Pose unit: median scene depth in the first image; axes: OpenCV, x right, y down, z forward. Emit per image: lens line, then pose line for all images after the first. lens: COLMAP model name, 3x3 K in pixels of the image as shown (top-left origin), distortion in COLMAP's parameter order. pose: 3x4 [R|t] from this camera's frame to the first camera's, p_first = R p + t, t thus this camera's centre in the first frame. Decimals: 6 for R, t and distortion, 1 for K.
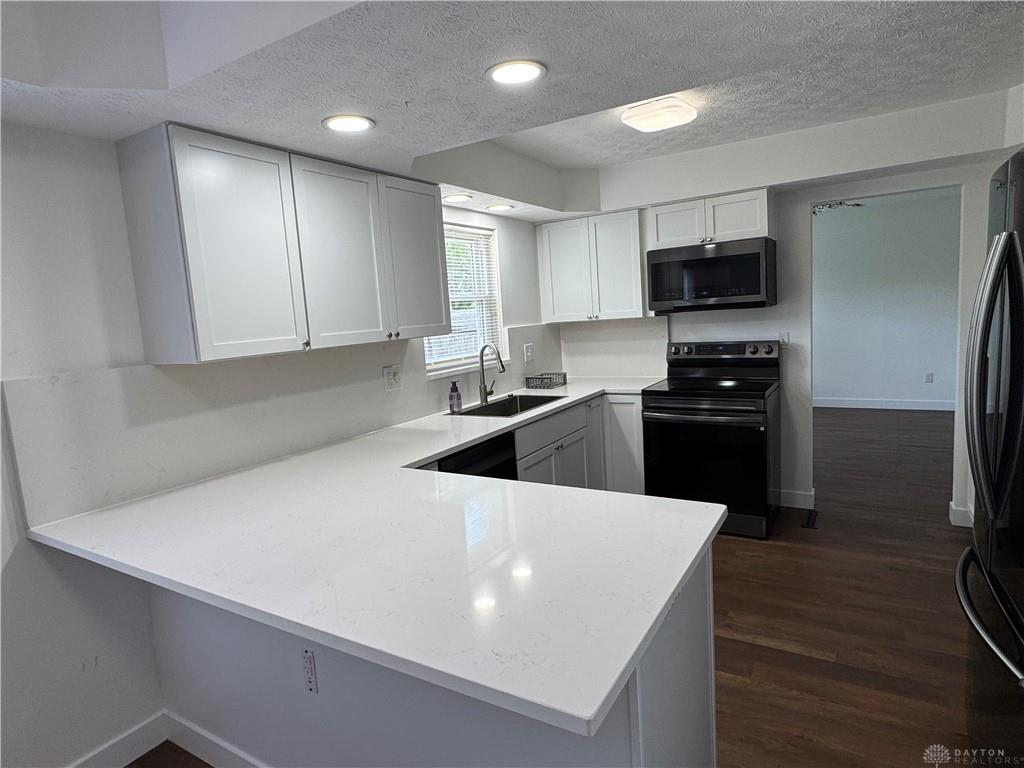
lens RADIAL K [[585.6, 0, 512.5], [0, 585.6, 383.6], [0, 0, 1]] dist [0.005809, 0.000315]
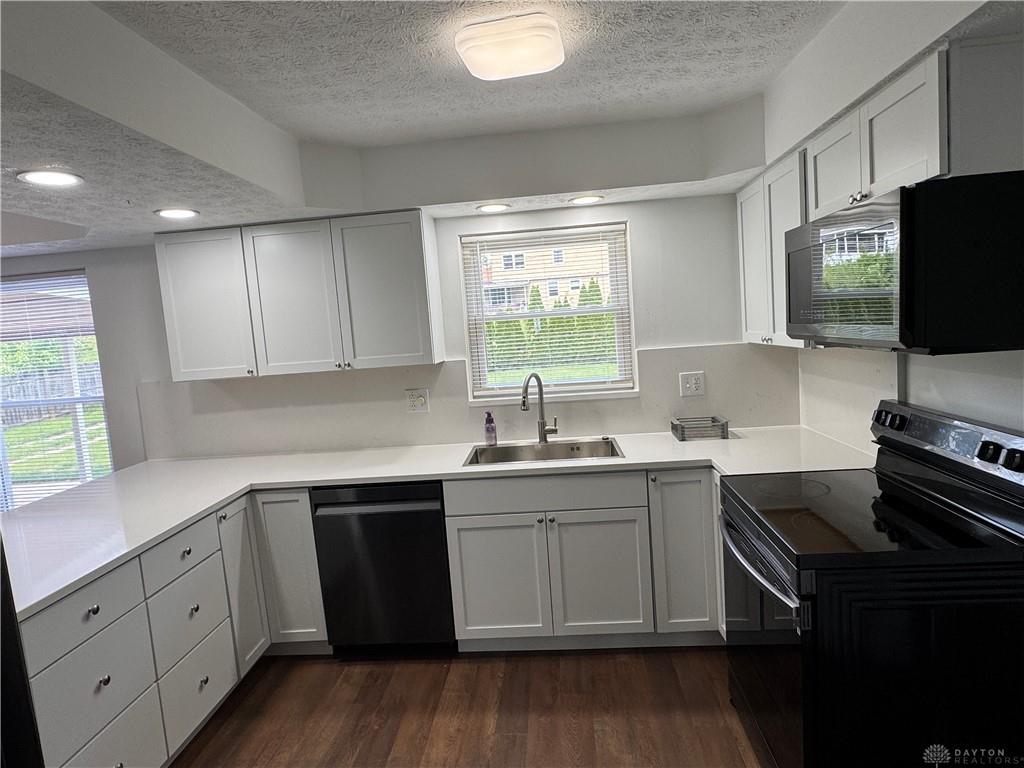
lens RADIAL K [[585.6, 0, 513.1], [0, 585.6, 382.9], [0, 0, 1]] dist [0.005809, 0.000315]
pose [[0.446245, 0.122397, -0.886501, 0.695452], [-0.066288, 0.992402, 0.103650, -0.141062], [0.892452, 0.012511, 0.450968, 0.603266]]
